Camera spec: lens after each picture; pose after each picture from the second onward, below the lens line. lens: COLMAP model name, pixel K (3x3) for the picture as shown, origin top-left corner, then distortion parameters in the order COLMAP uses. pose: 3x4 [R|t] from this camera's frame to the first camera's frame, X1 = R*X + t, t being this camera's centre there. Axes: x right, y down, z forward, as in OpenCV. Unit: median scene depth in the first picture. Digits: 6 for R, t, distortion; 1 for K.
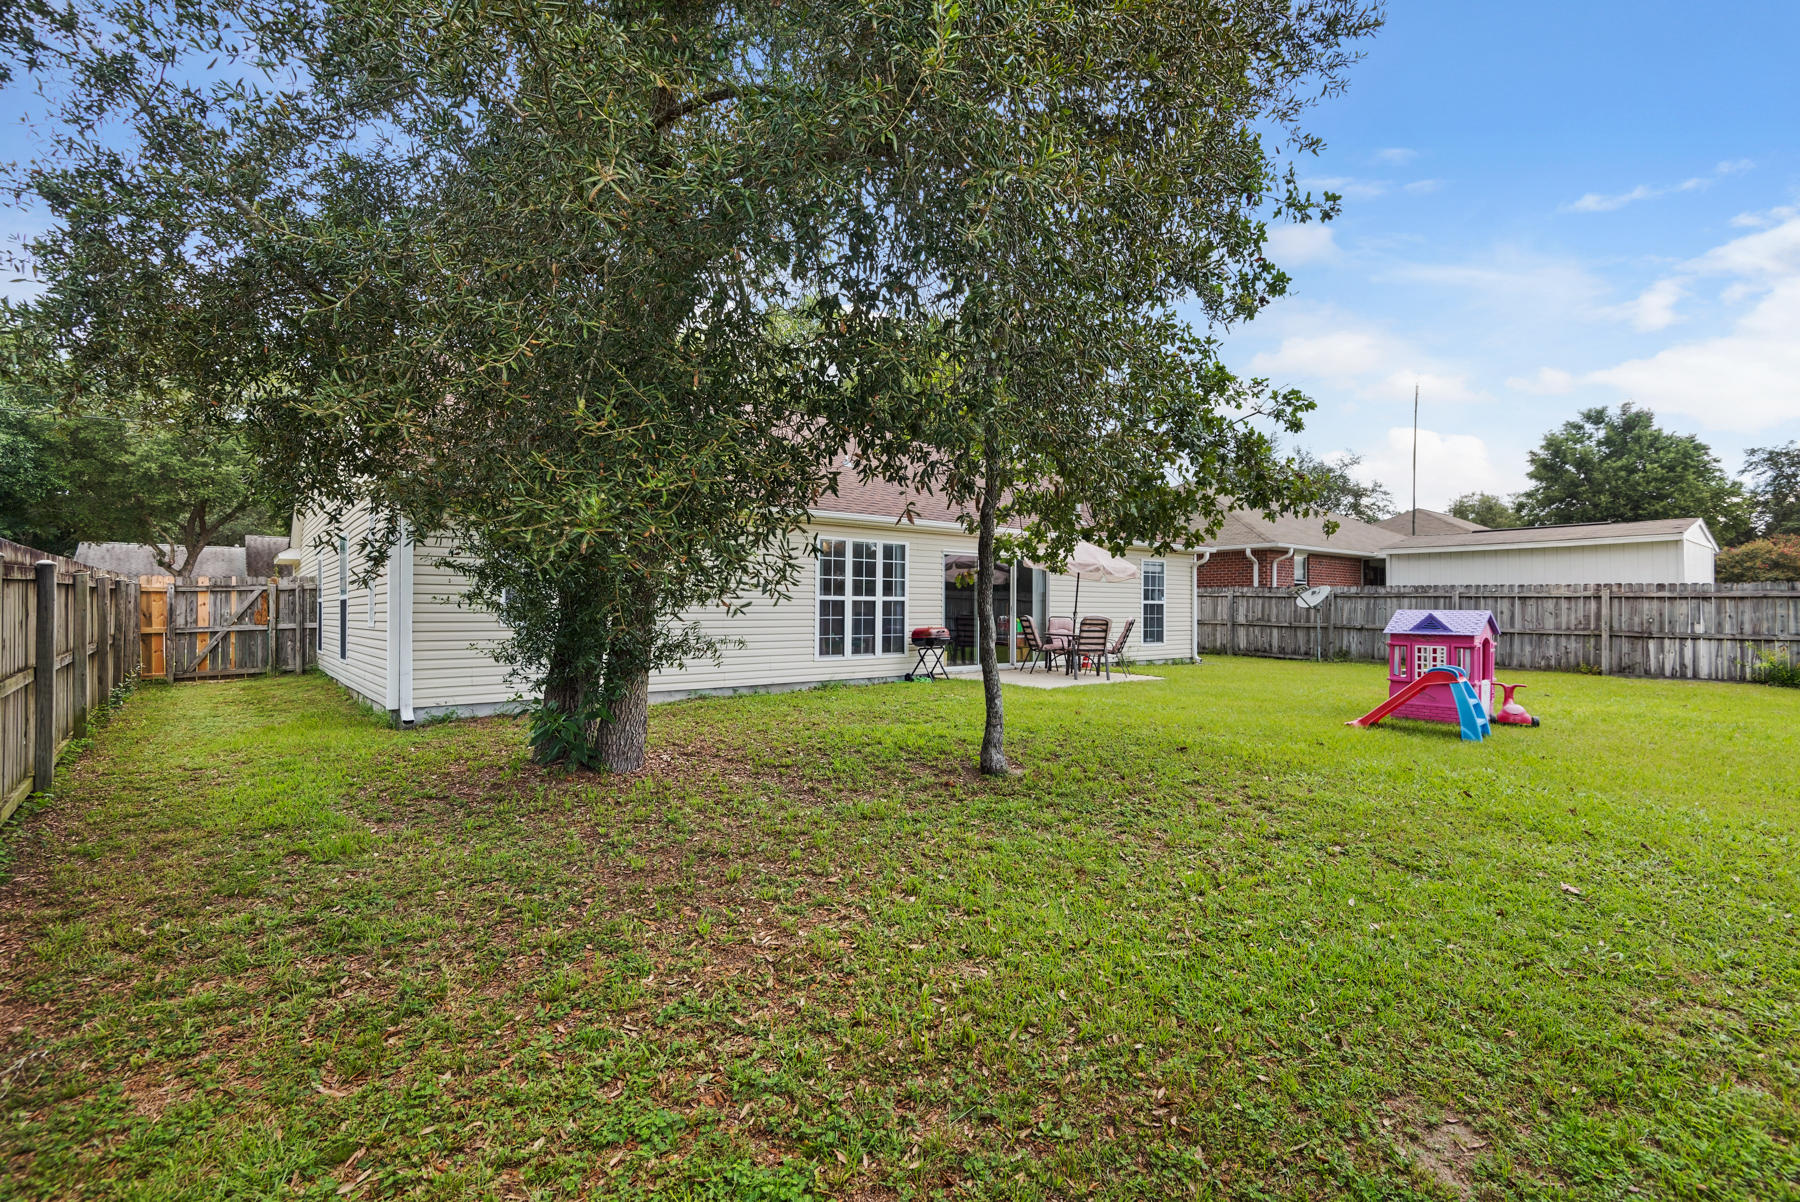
lens RADIAL K [[815.2, 0, 900.9], [0, 815.2, 606.7], [0, 0, 1]] dist [0.035528, -0.000586]
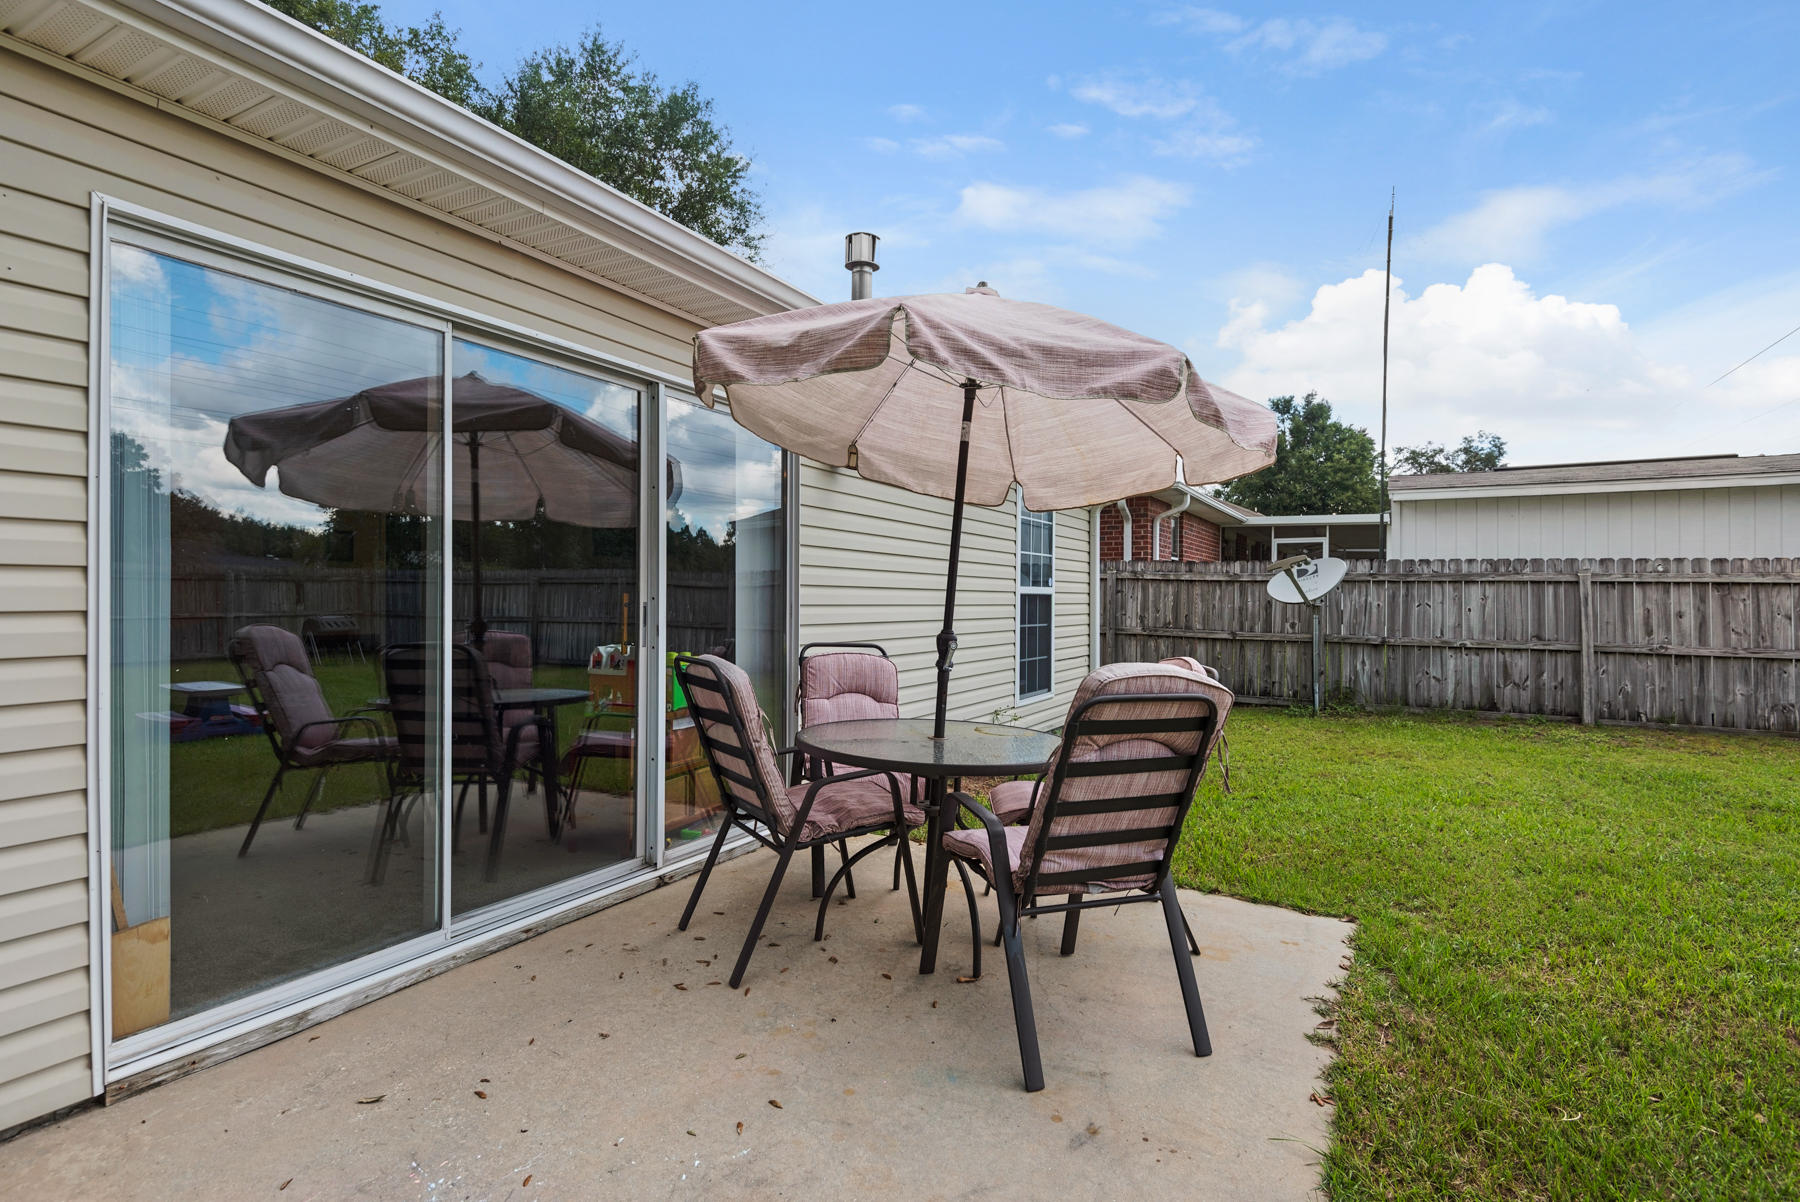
lens RADIAL K [[887.0, 0, 903.5], [0, 887.0, 596.7], [0, 0, 1]] dist [0.000187, 0.000012]
pose [[0.932587, 0.001879, 0.360940, 0.090464], [-0.002968, 0.999993, 0.002464, -0.003134], [-0.360933, -0.003369, 0.932586, 0.591331]]
